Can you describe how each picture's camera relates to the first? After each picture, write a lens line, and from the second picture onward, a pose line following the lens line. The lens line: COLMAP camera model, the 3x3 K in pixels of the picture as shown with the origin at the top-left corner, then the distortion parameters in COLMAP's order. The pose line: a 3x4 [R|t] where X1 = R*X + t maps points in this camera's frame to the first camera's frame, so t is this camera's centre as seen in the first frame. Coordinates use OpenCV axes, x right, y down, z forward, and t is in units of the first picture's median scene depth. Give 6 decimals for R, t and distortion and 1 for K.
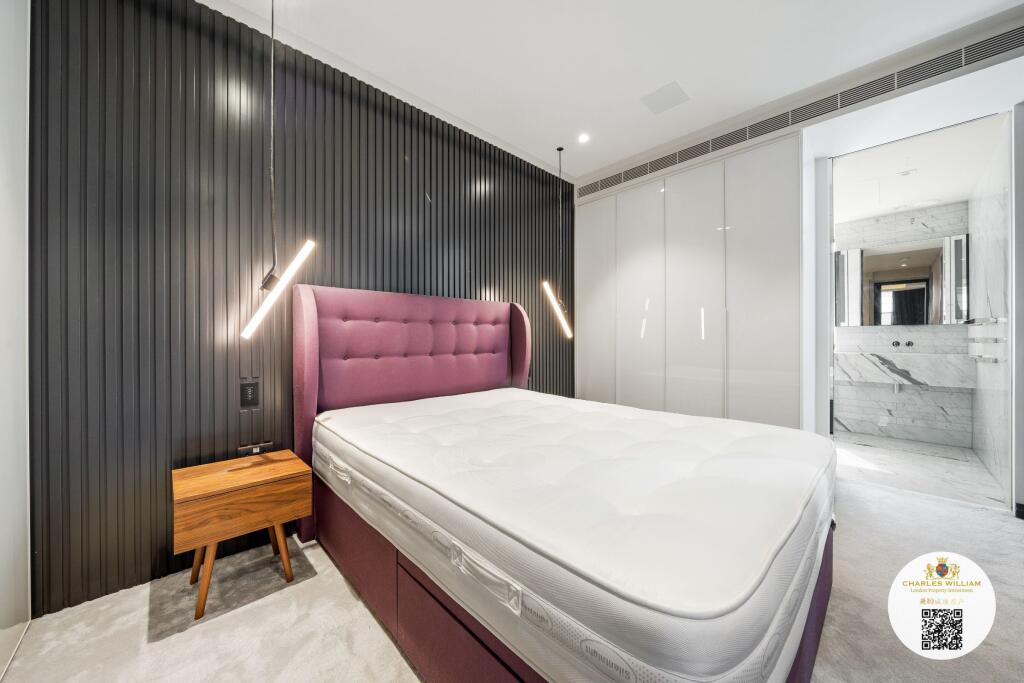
lens RADIAL K [[373.6, 0, 513.2], [0, 373.6, 341.9], [0, 0, 1]] dist [-0.001053, -0.000039]
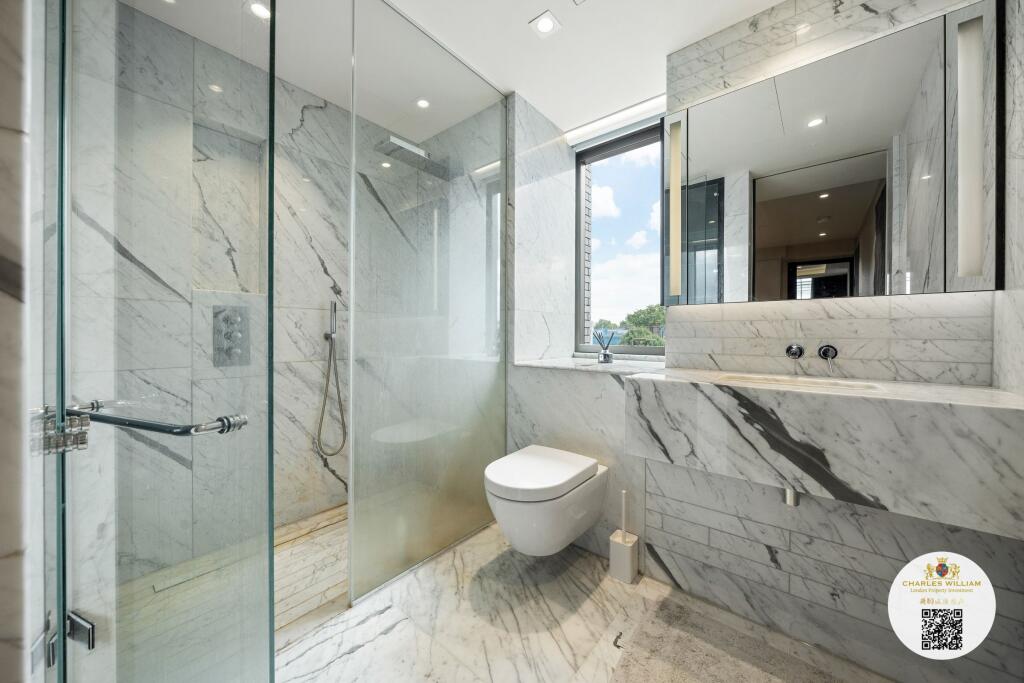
lens RADIAL K [[373.6, 0, 511.9], [0, 373.6, 336.5], [0, 0, 1]] dist [-0.001053, -0.000039]
pose [[0.993920, 0.007586, 0.109847, 0.756063], [-0.007999, 0.999962, 0.003324, -0.008700], [-0.109817, -0.004183, 0.993943, 0.710070]]
